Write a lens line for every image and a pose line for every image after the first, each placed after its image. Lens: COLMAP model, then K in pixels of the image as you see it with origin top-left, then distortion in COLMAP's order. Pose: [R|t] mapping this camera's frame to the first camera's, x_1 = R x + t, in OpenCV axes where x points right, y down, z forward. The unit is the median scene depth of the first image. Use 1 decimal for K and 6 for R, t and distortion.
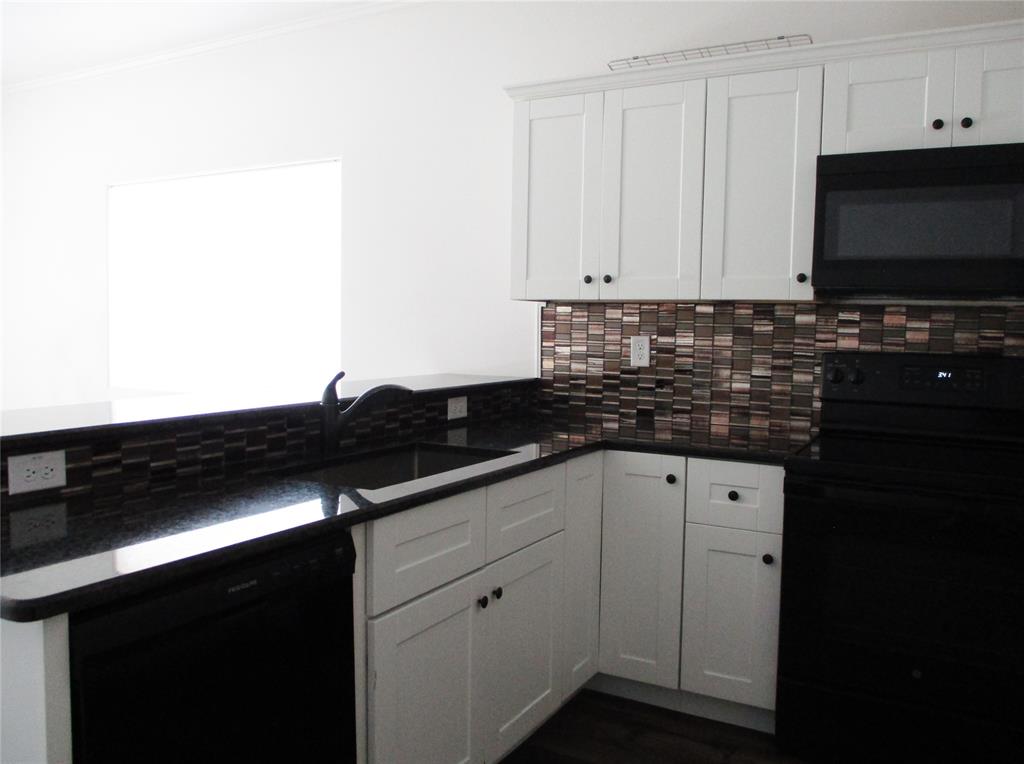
lens RADIAL K [[847.8, 0, 512.0], [0, 847.8, 382.0], [0, 0, 1]] dist [-0.032262, 0.003443]
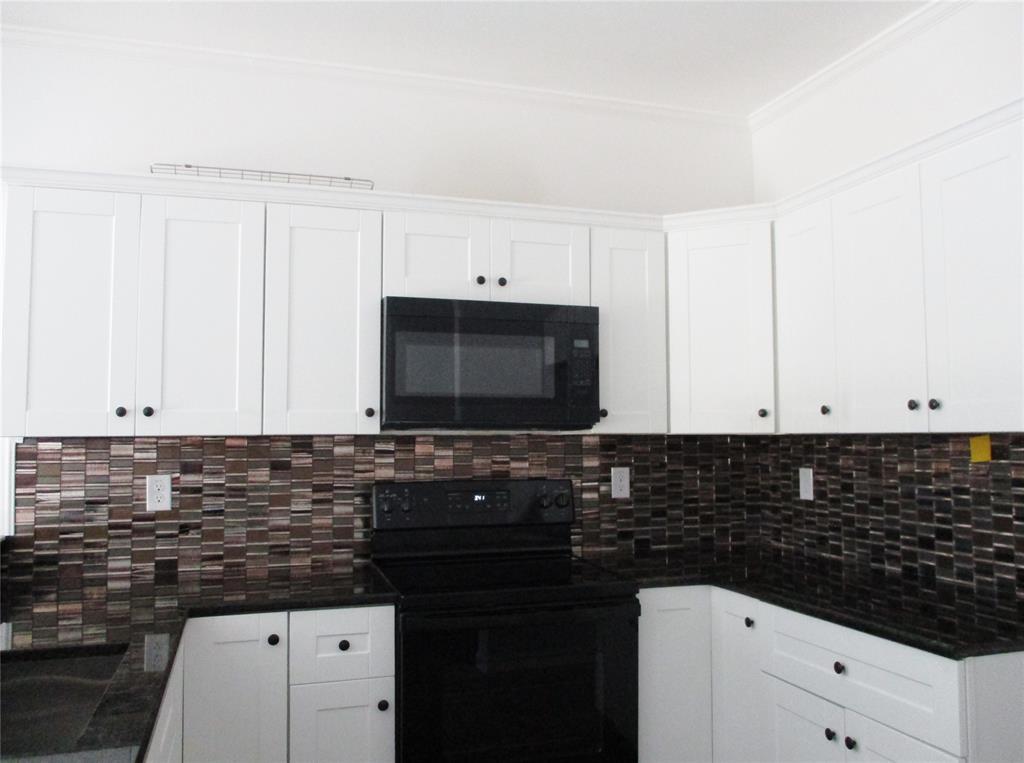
lens RADIAL K [[847.8, 0, 512.0], [0, 847.8, 381.5], [0, 0, 1]] dist [-0.032262, 0.003443]
pose [[0.684163, 0.023558, 0.728949, -0.232244], [0.071264, 0.992536, -0.098962, -0.038771], [-0.725839, 0.119654, 0.677378, 0.150108]]
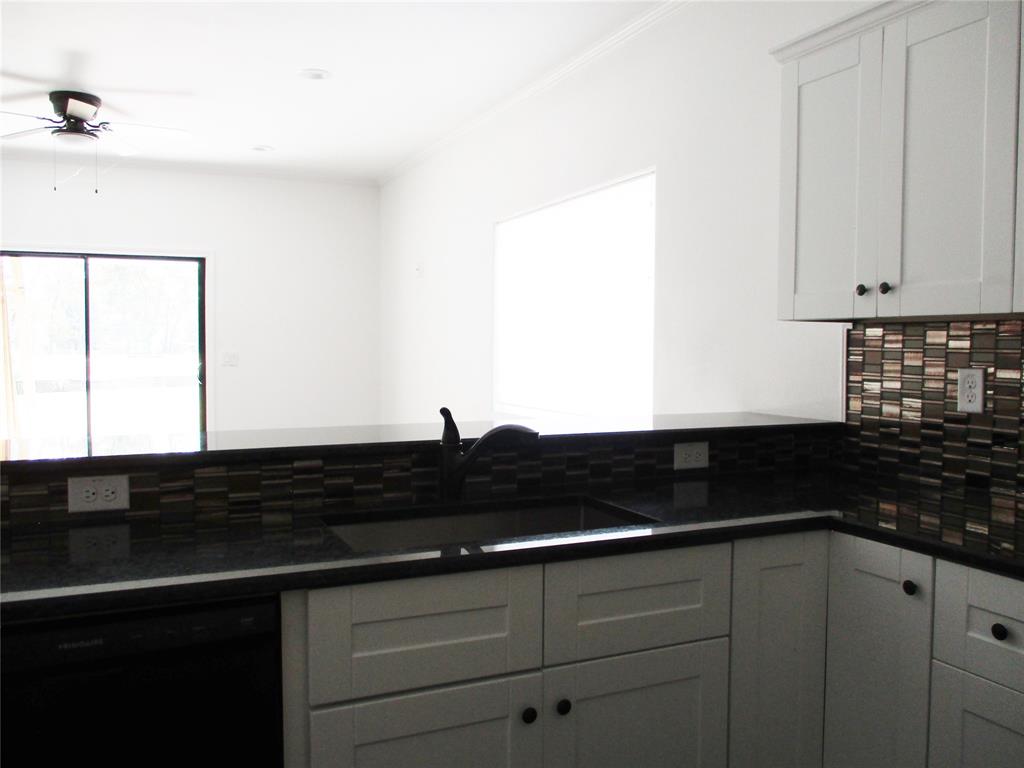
lens RADIAL K [[847.8, 0, 512.0], [0, 847.8, 384.0], [0, 0, 1]] dist [-0.032262, 0.003443]
pose [[0.811007, 0.018424, -0.584746, 0.251778], [-0.035782, 0.999195, -0.018145, -0.016142], [0.583941, 0.035639, 0.811013, 0.228996]]
